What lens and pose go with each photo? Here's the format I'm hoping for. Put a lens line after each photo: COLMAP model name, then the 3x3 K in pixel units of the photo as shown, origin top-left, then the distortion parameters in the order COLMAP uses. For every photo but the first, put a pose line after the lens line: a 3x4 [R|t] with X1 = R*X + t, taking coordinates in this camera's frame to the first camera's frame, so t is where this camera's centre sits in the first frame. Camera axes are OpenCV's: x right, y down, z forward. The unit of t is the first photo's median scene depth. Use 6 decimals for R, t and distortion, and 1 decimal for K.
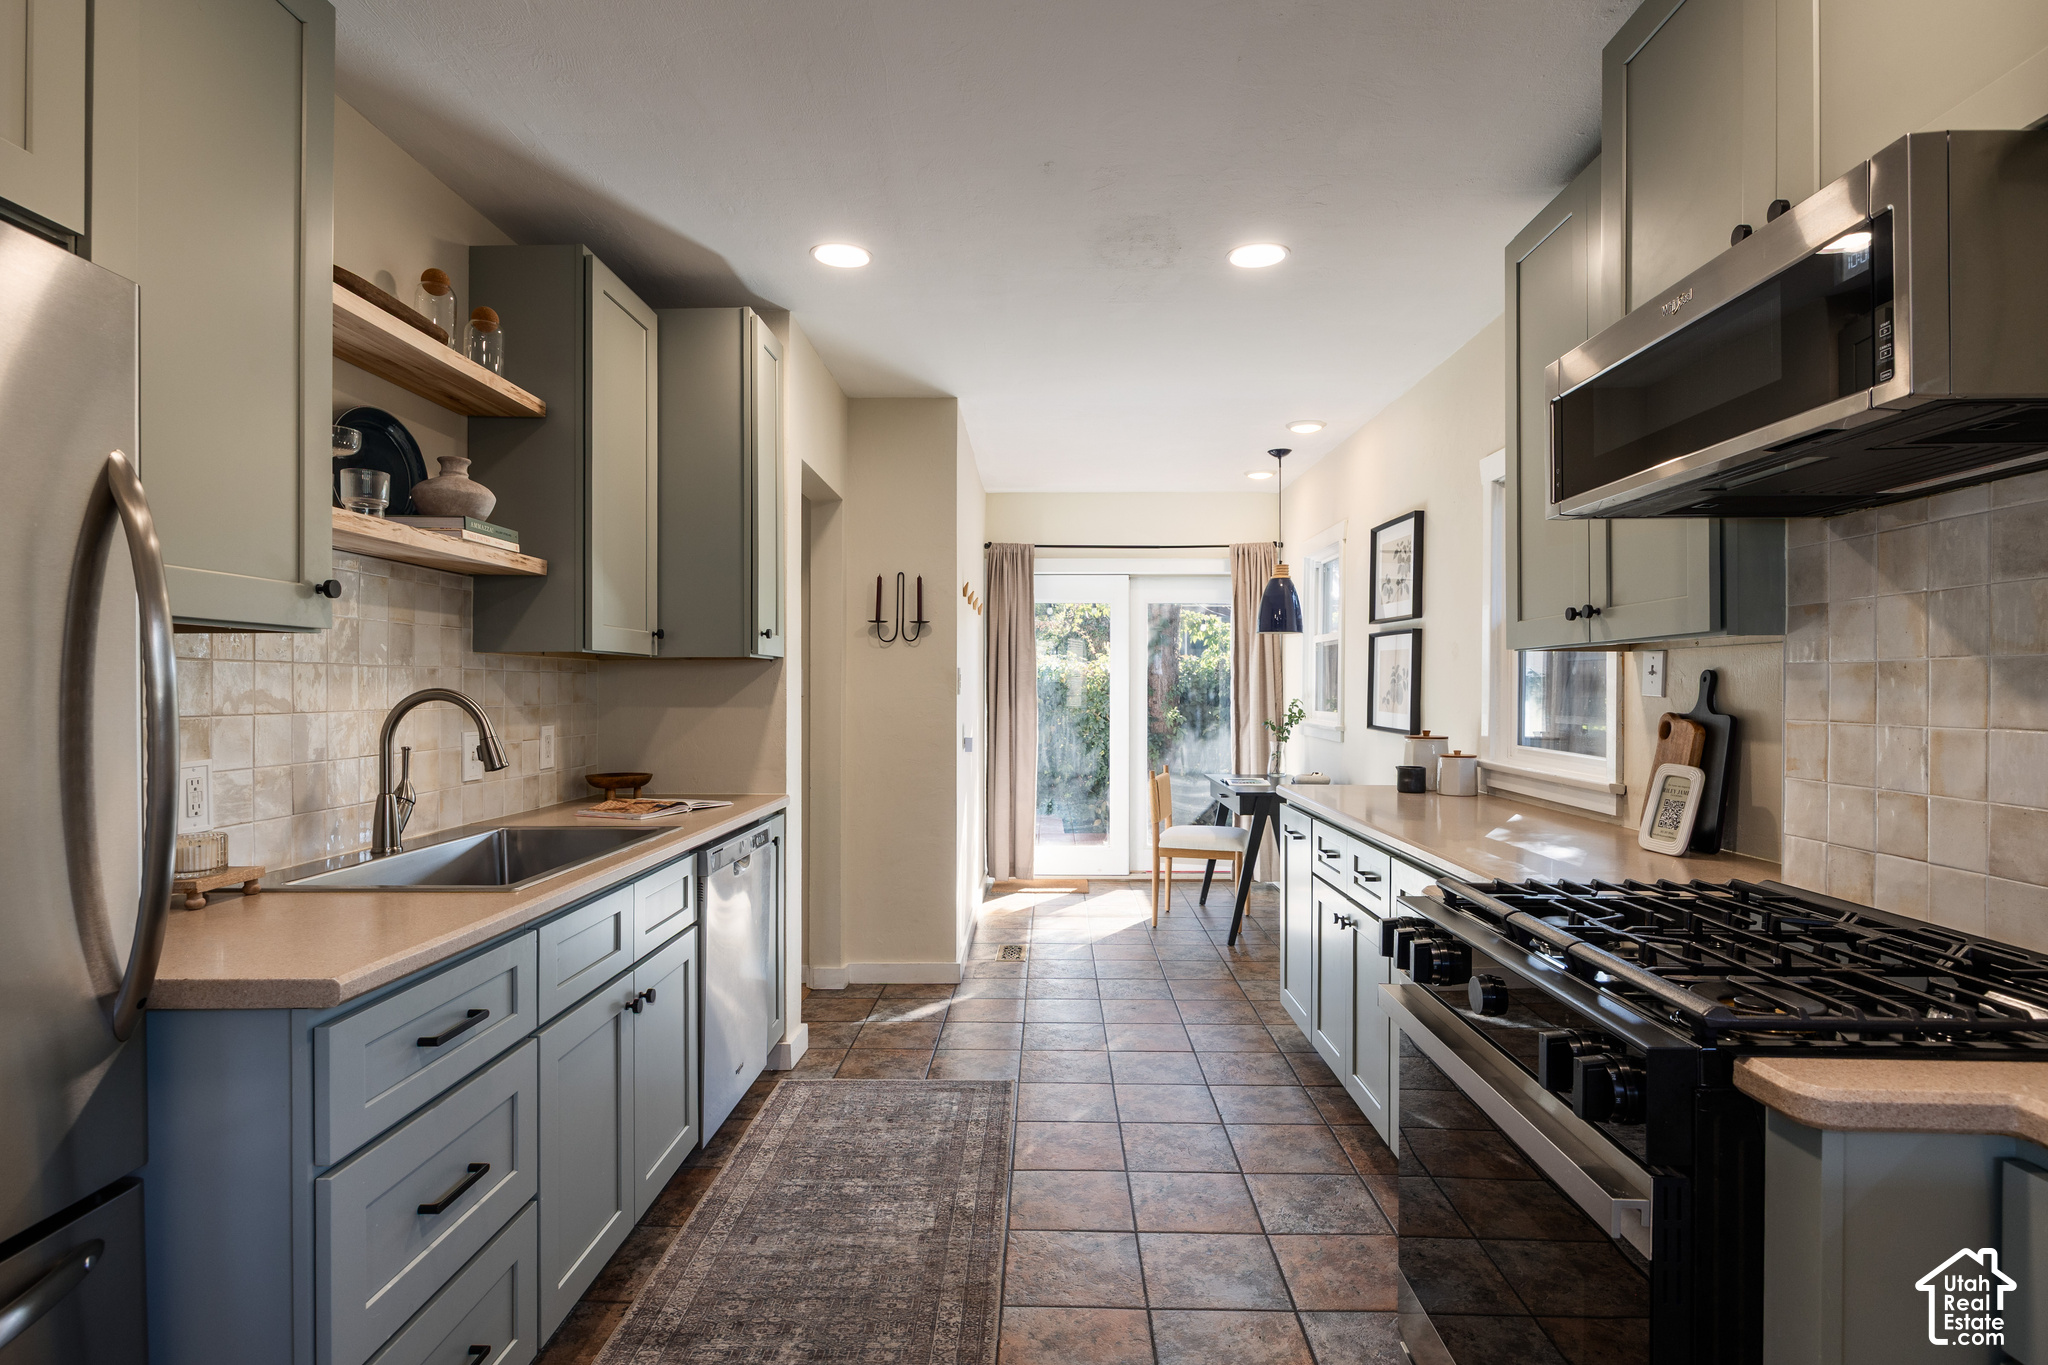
lens RADIAL K [[1047.7, 0, 1024.0], [0, 1047.7, 682.5], [0, 0, 1]] dist [-0.000144, -0.000546]
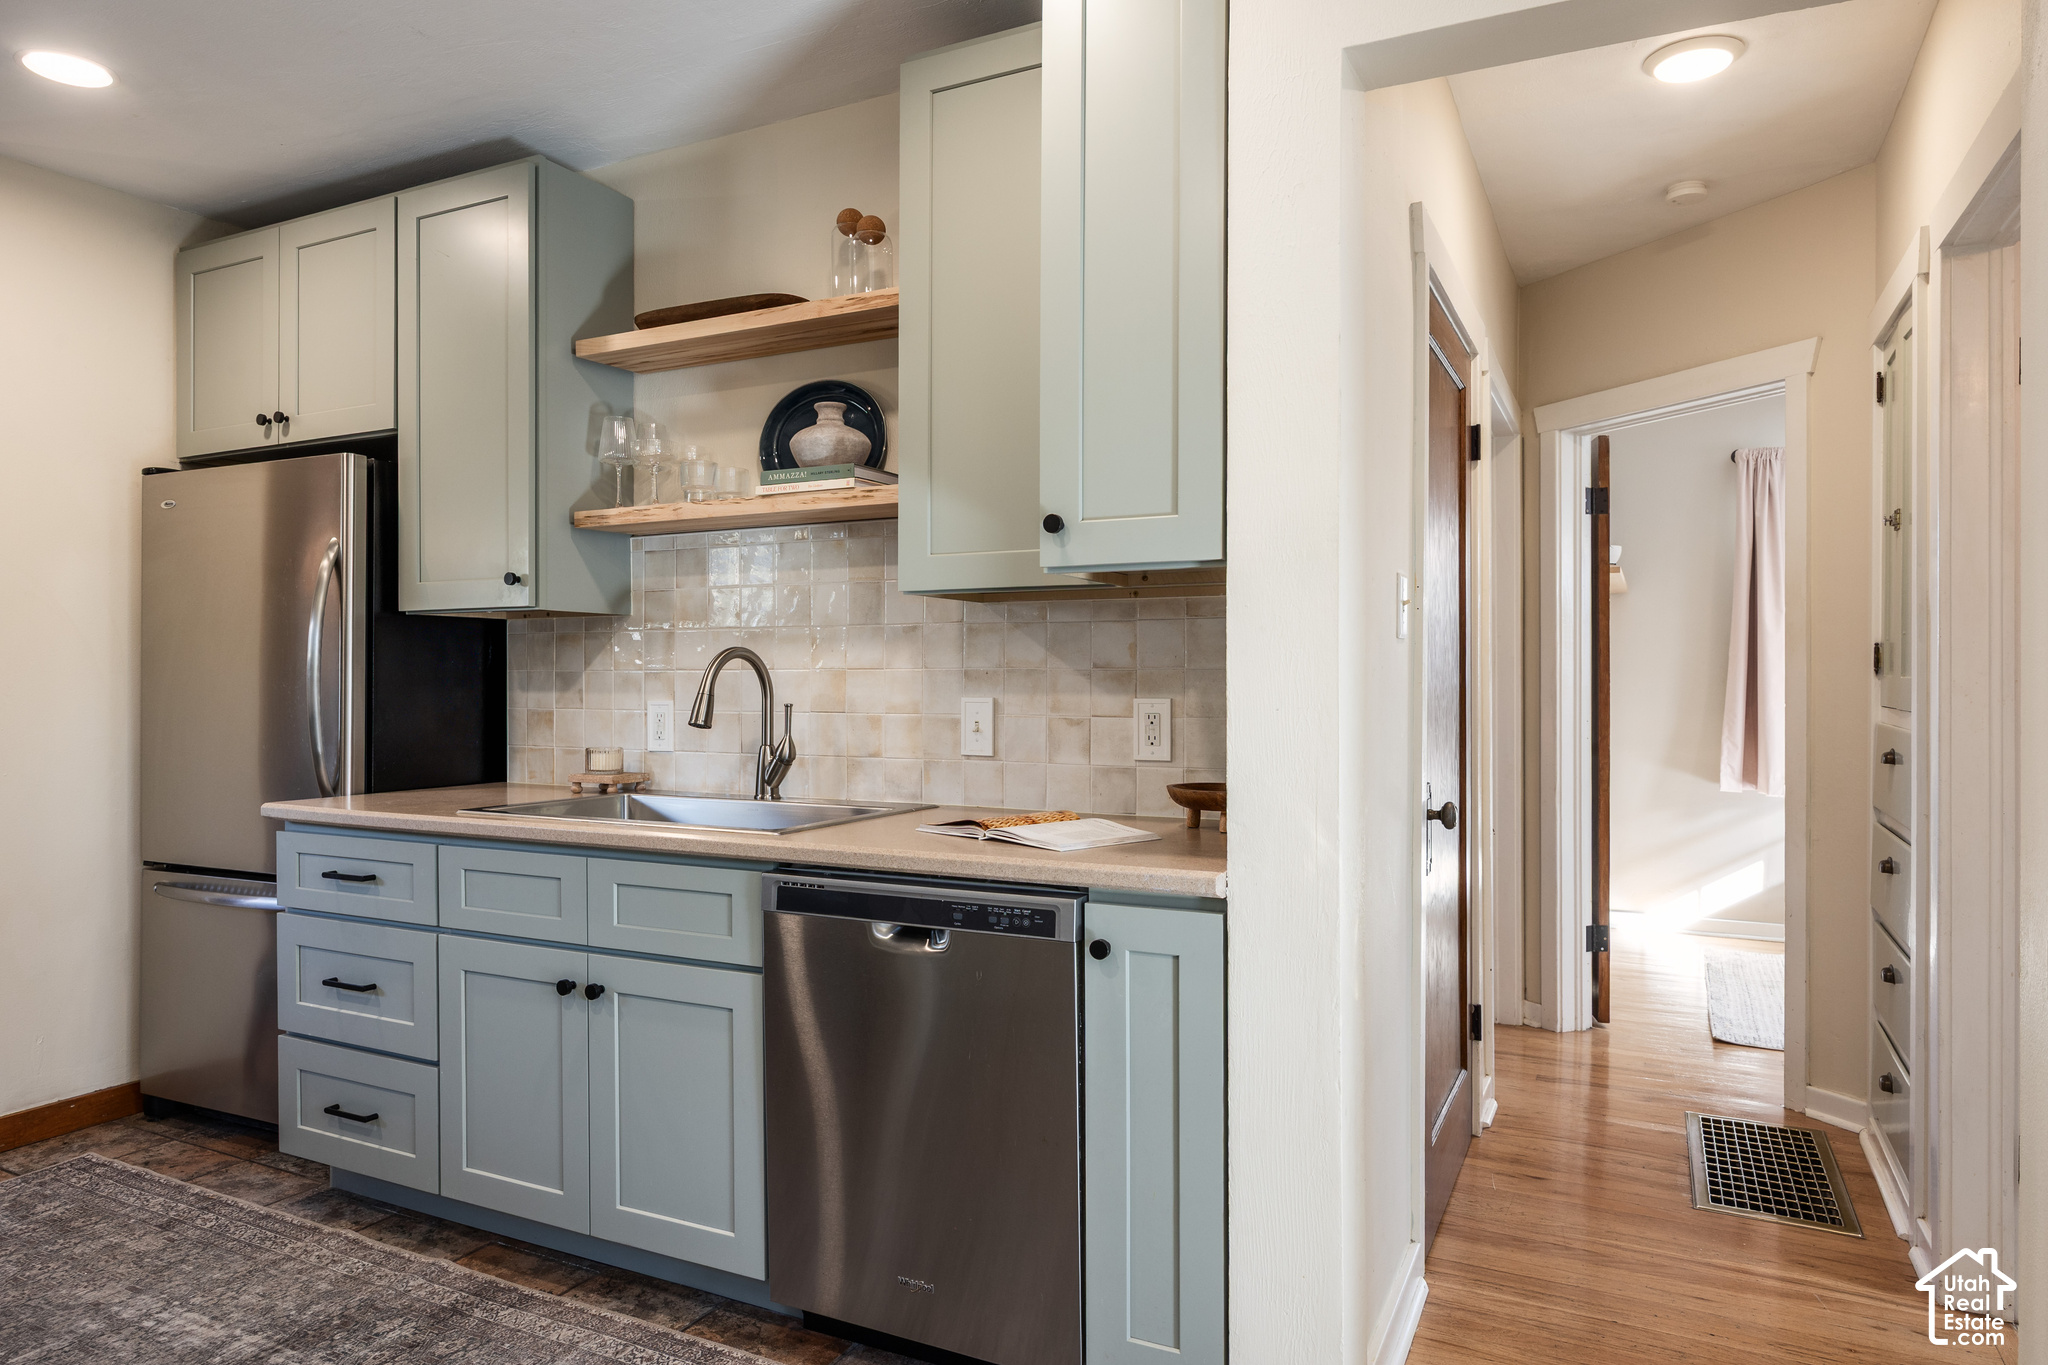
lens RADIAL K [[1240.0, 0, 1071.4], [0, 1240.0, 681.0], [0, 0, 1]] dist [-0.000926, -0.000098]
pose [[-0.415271, 0.004115, -0.909688, 0.210640], [0.006484, 0.999978, 0.001564, 0.019675], [0.909674, -0.005249, -0.415289, 0.895966]]
